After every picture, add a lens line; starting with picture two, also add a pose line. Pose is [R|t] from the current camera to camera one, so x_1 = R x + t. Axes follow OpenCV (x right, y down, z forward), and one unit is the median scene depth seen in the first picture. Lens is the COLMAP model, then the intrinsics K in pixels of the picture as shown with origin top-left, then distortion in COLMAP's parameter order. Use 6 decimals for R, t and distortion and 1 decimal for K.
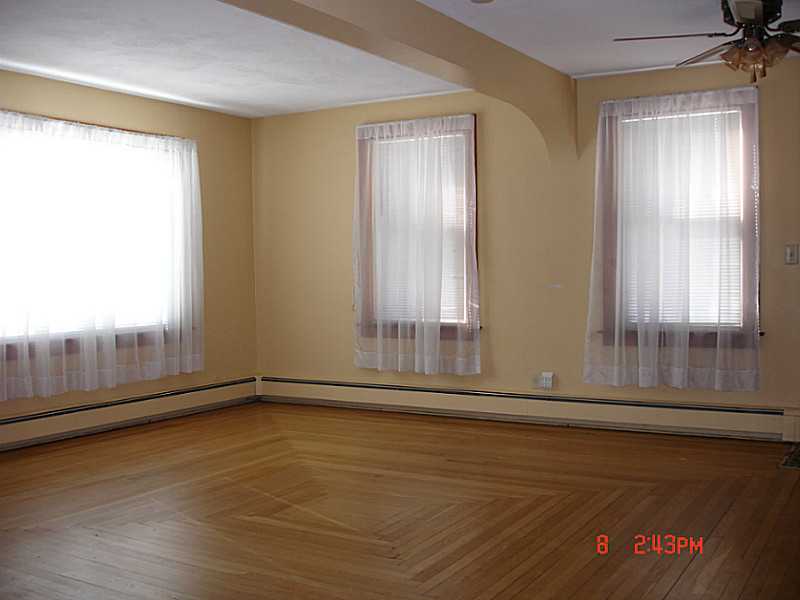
lens RADIAL K [[905.2, 0, 400.0], [0, 905.2, 300.0], [0, 0, 1]] dist [-0.071496, -0.060597]
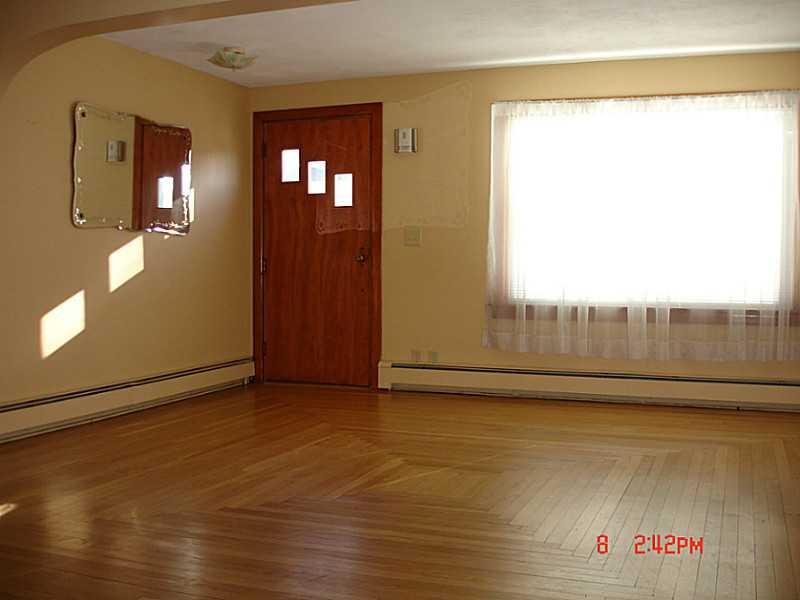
lens RADIAL K [[905.2, 0, 400.0], [0, 905.2, 300.0], [0, 0, 1]] dist [-0.071496, -0.060597]
pose [[0.175239, 0.054202, -0.983033, 0.615512], [-0.048348, 0.997752, 0.046395, -0.000572], [0.983338, 0.039397, 0.177466, 0.558828]]
